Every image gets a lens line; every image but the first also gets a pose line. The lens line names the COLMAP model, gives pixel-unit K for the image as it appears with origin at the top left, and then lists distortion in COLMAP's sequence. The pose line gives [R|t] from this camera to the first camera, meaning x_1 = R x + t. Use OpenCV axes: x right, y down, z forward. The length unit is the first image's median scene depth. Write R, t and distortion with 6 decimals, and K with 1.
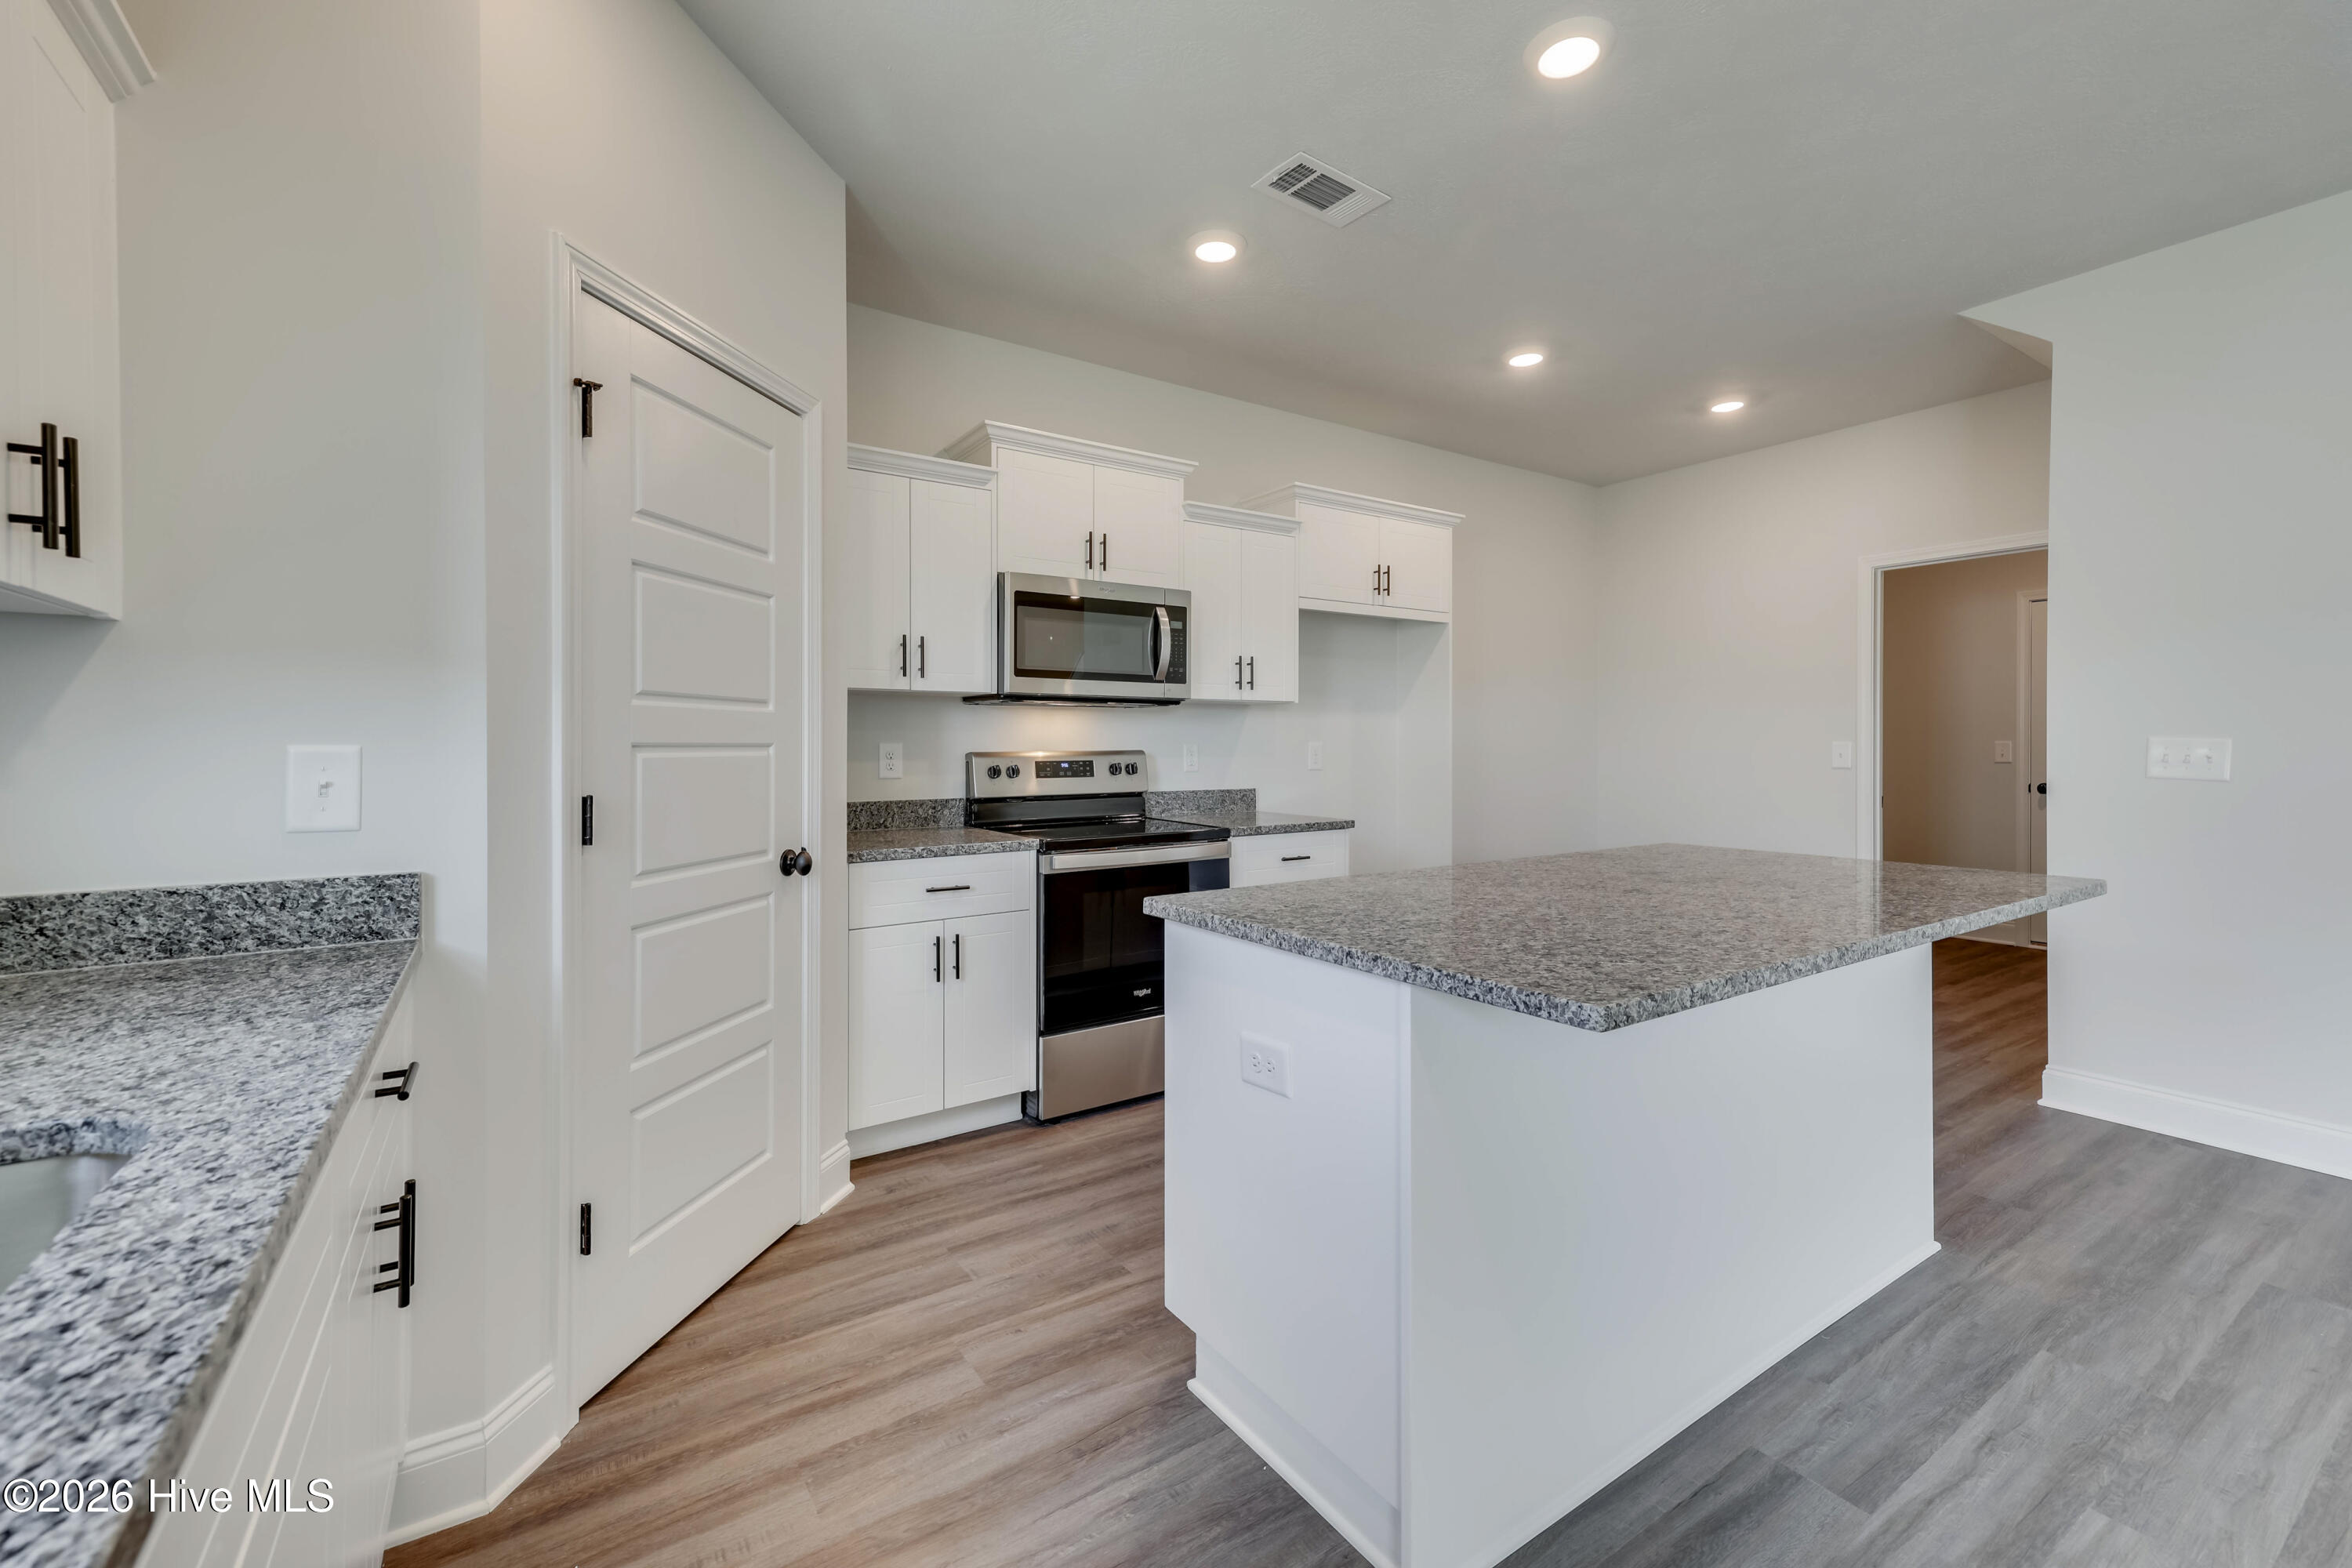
lens RADIAL K [[973.5, 0, 1177.0], [0, 973.5, 755.0], [0, 0, 1]] dist [0.016307, 0.000058]
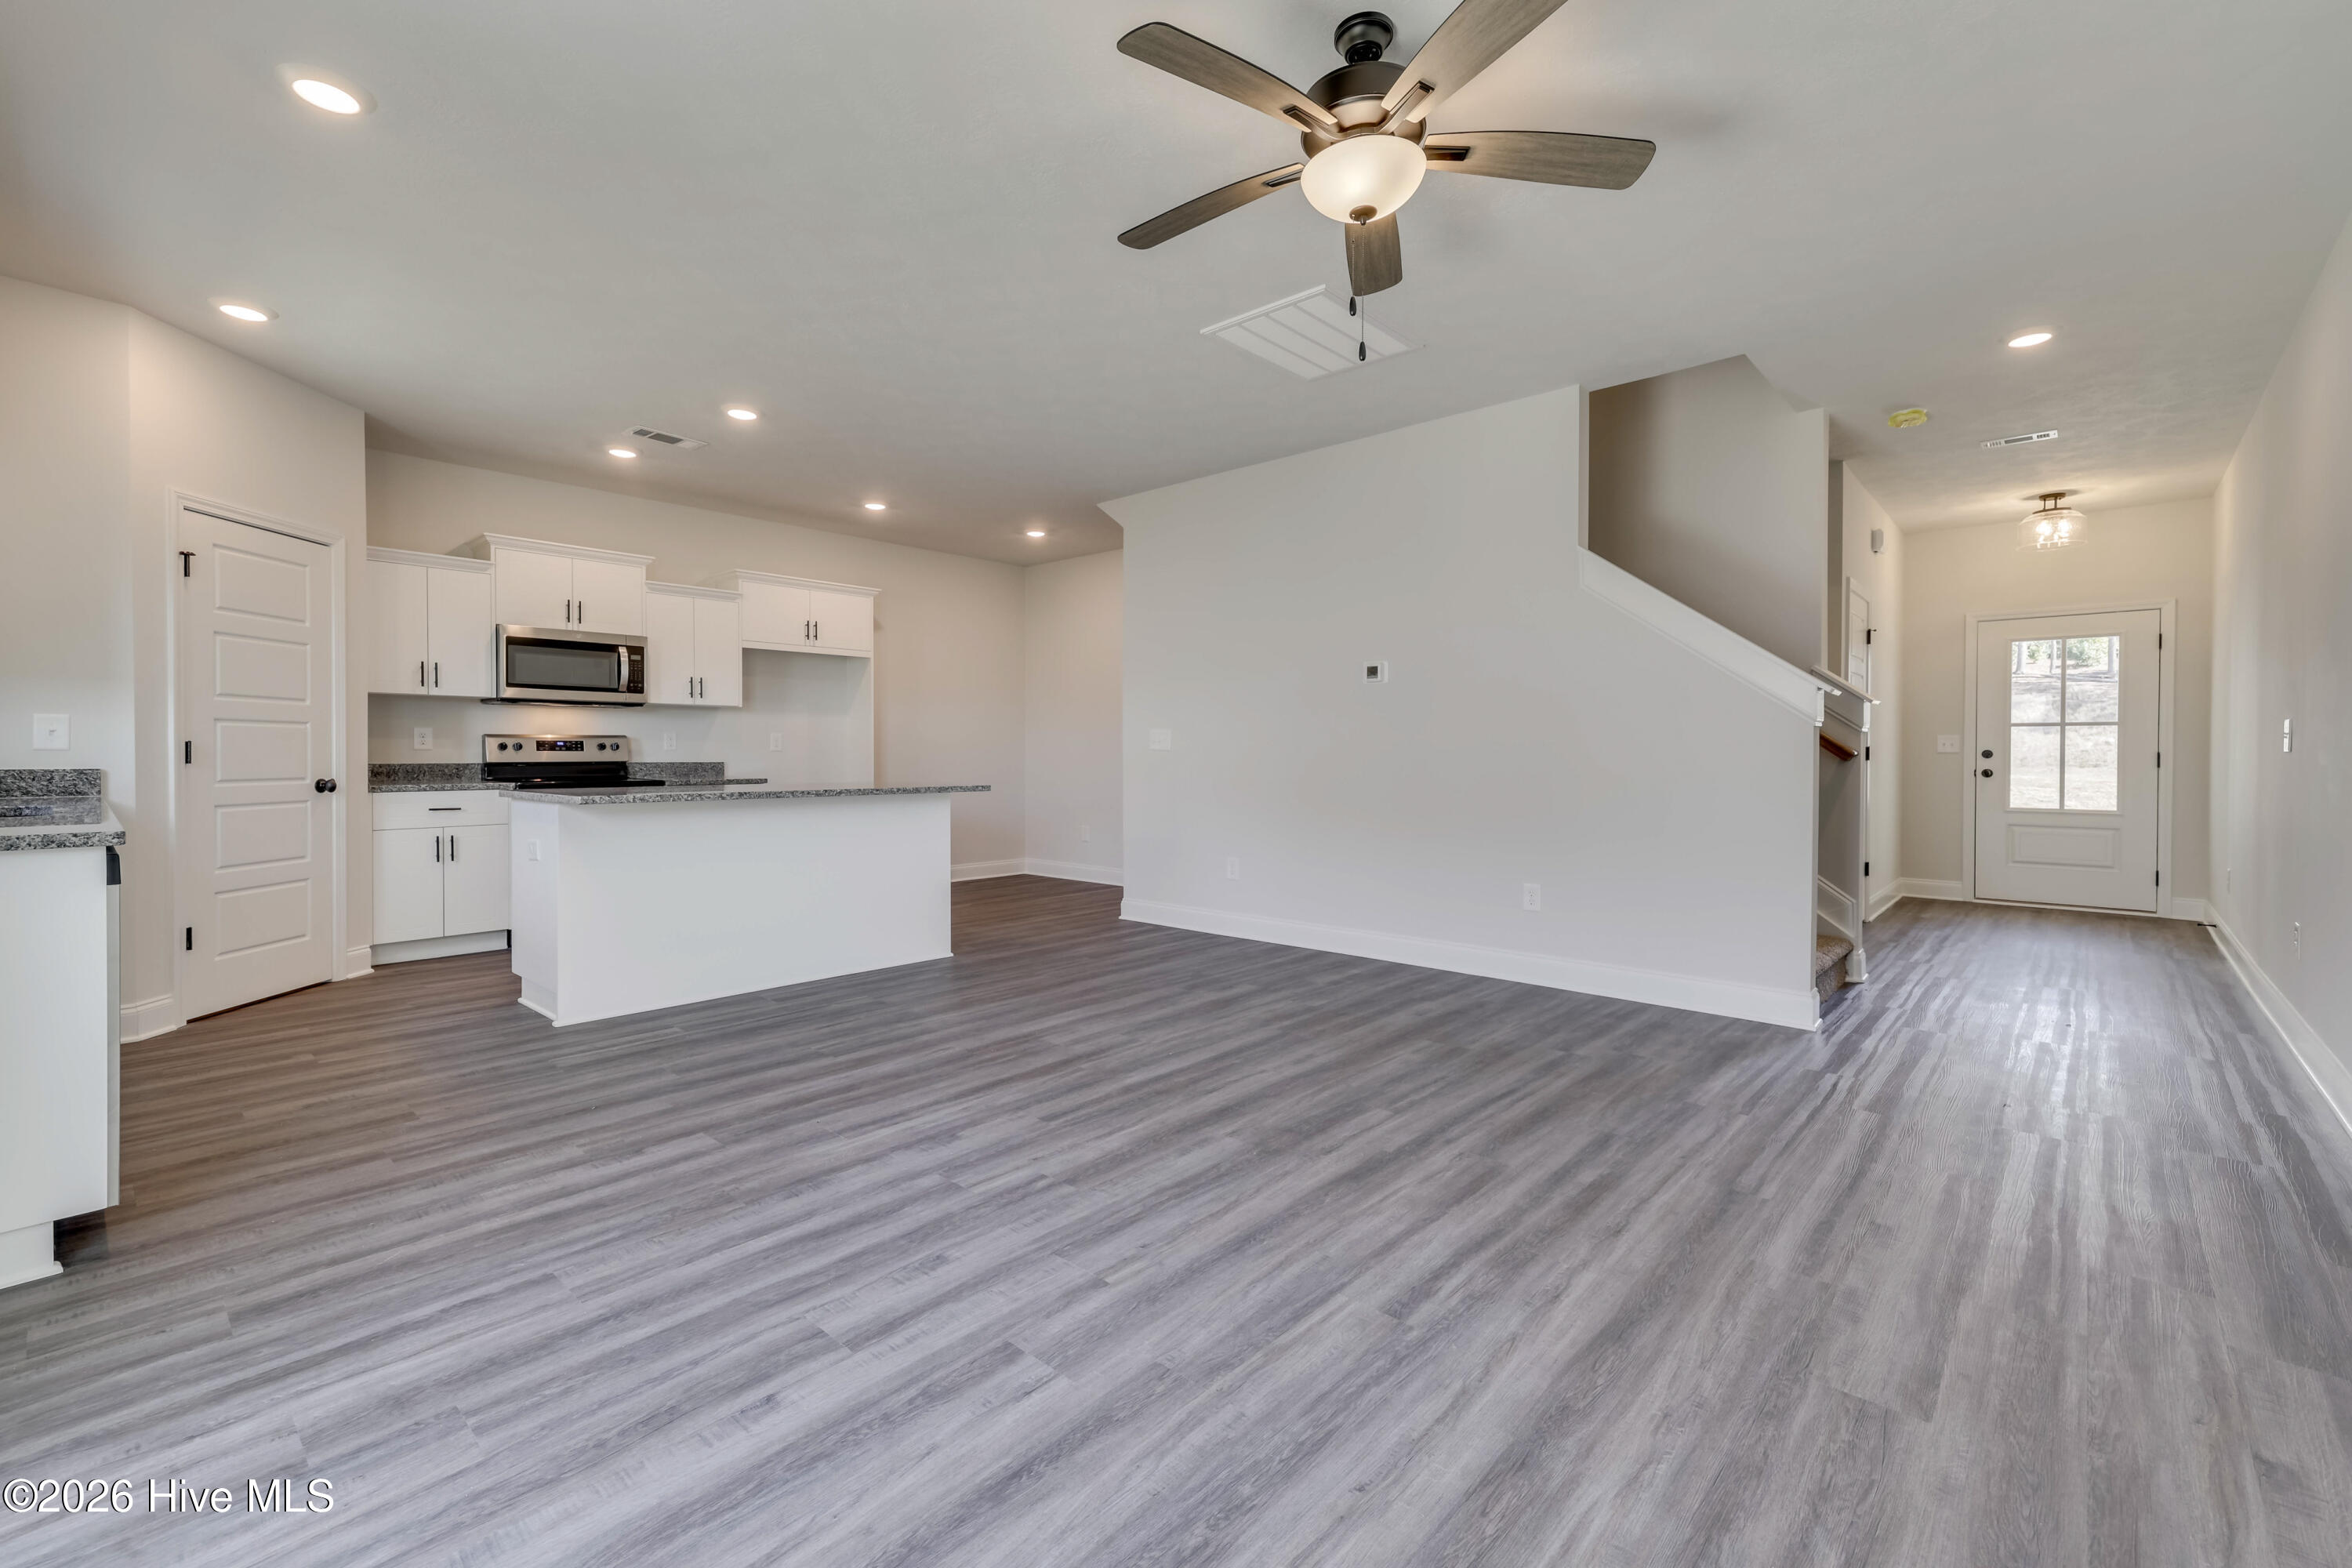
lens RADIAL K [[983.4, 0, 1173.5], [0, 983.4, 765.5], [0, 0, 1]] dist [0.035625, -0.000309]
pose [[0.971529, 0.000676, 0.236921, 0.507569], [-0.001278, 0.999996, 0.002387, 0.044388], [-0.236919, -0.002622, 0.971526, -0.877497]]
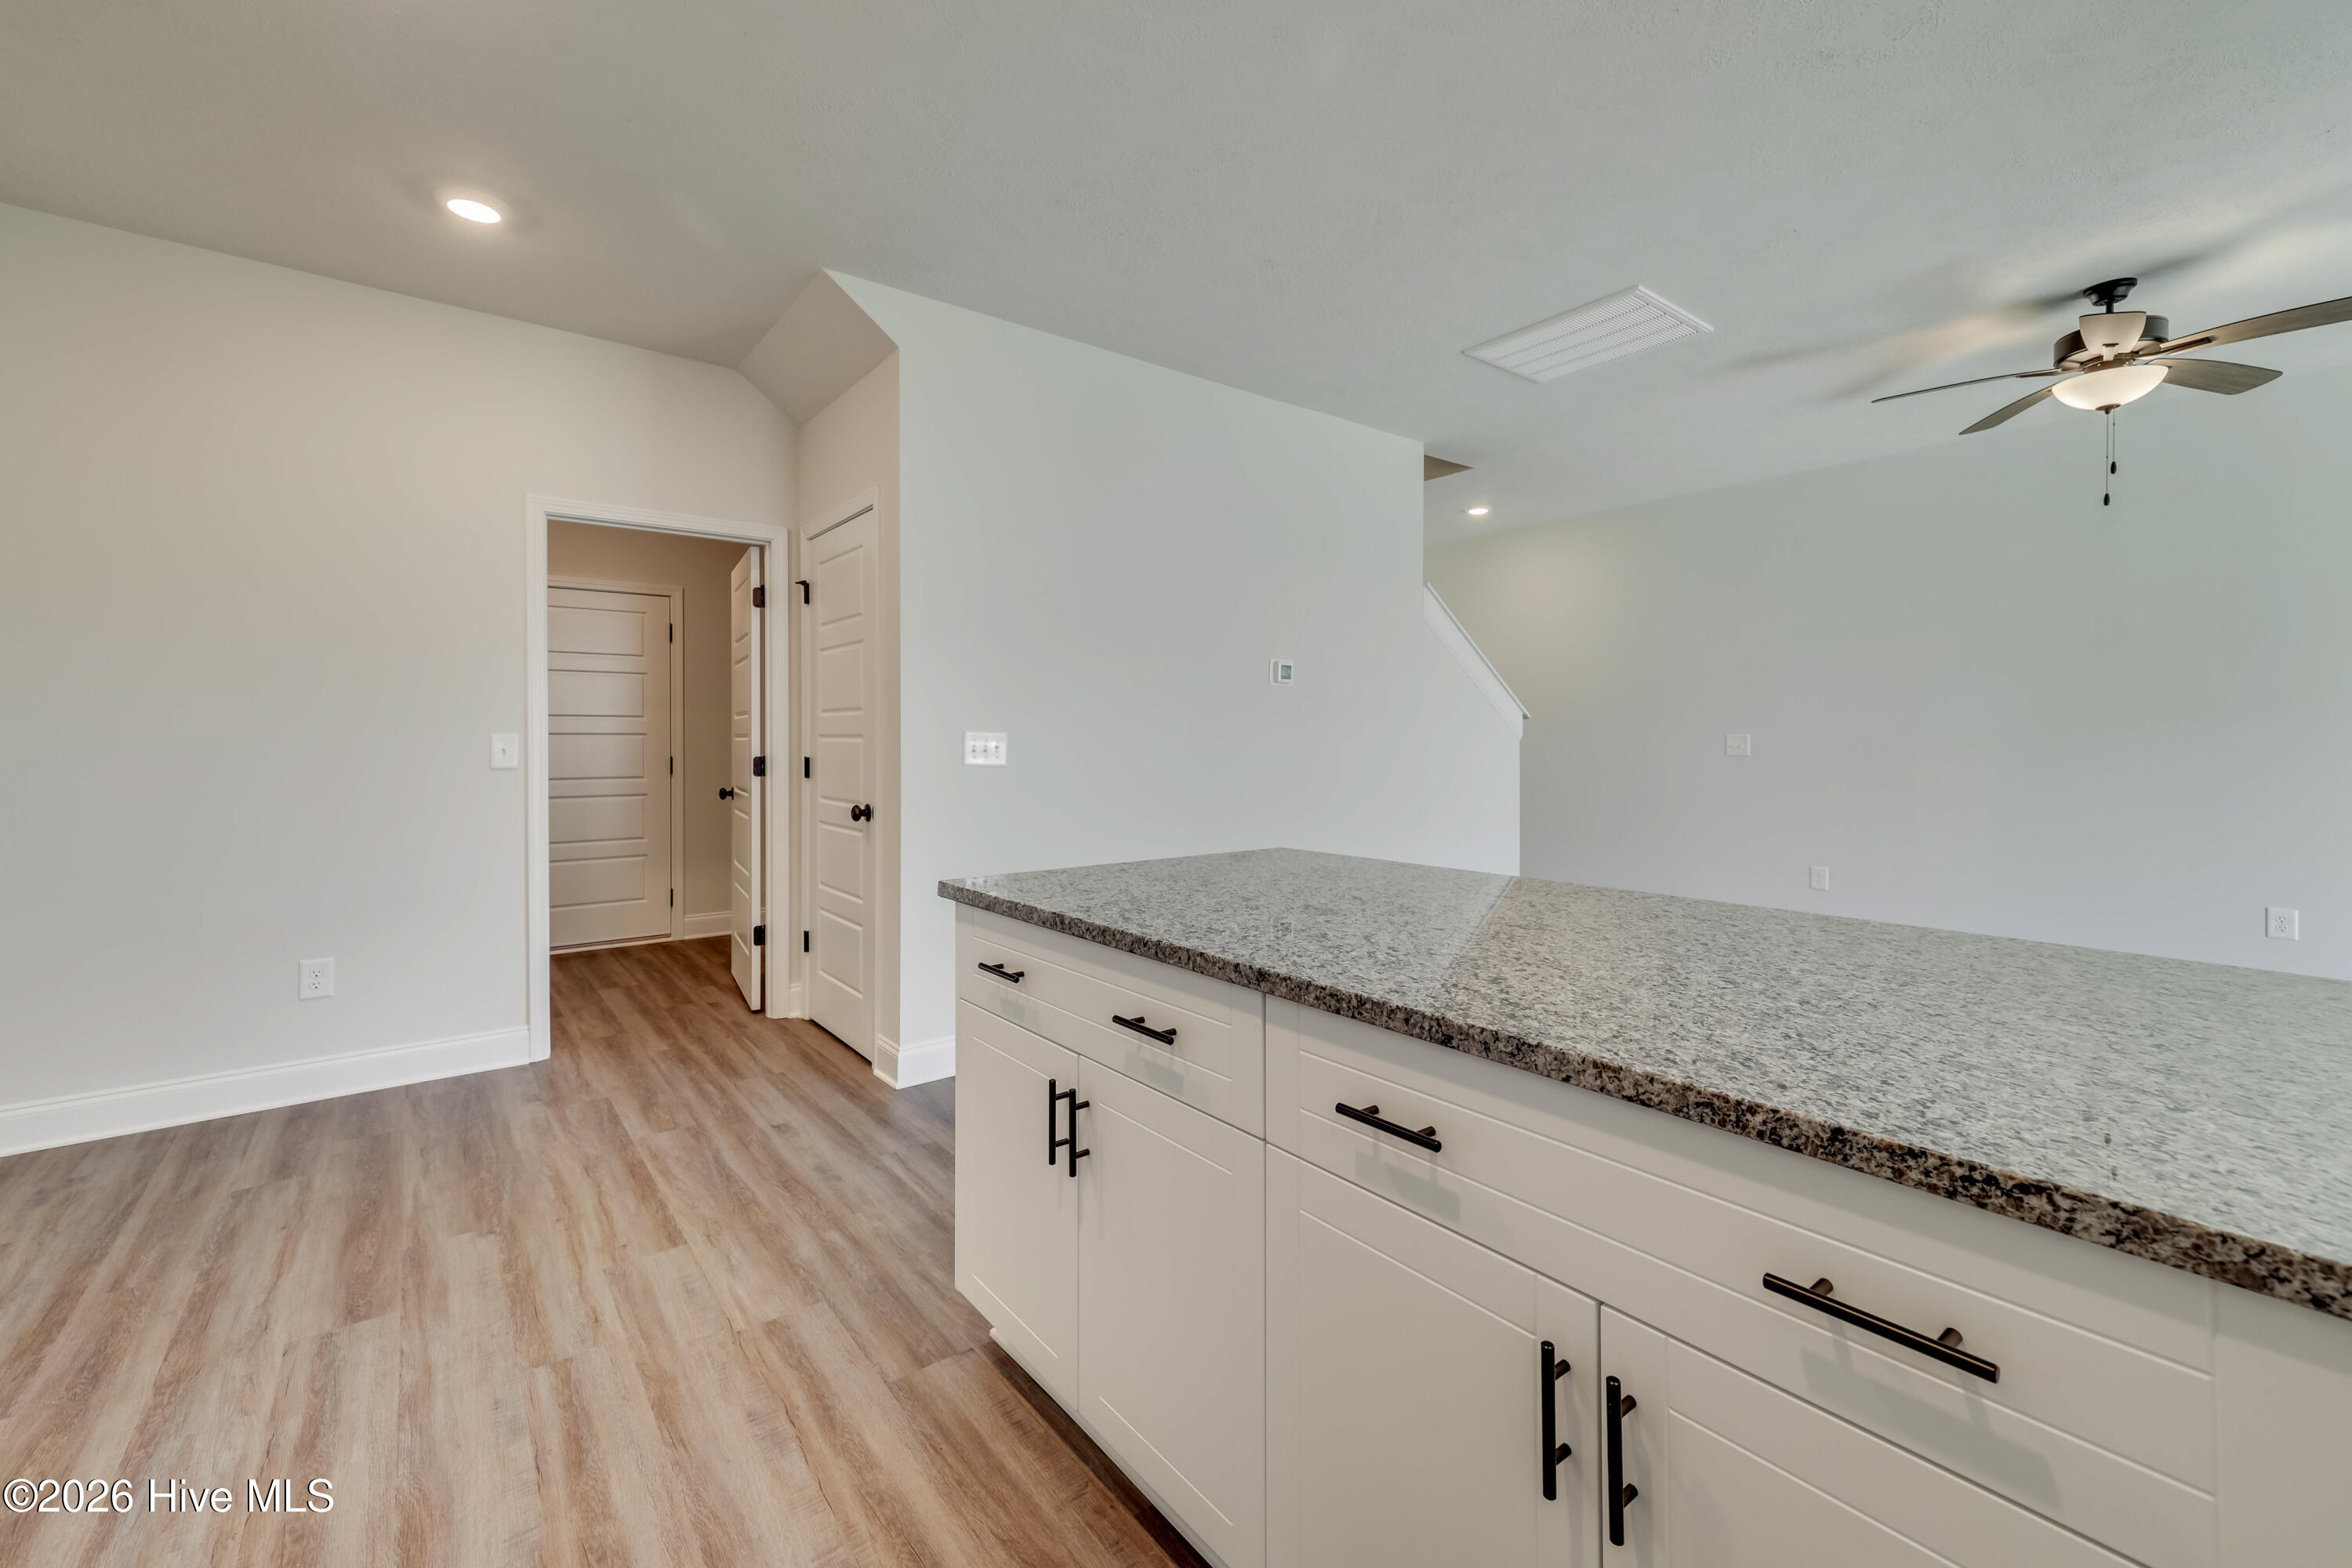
lens RADIAL K [[979.2, 0, 1171.4], [0, 979.2, 740.5], [0, 0, 1]] dist [0.019023, 0.000223]
pose [[-0.061362, 0.002296, 0.998113, -0.162001], [0.009730, 0.999951, -0.001702, -0.002086], [-0.998068, 0.009608, -0.061381, 0.727683]]
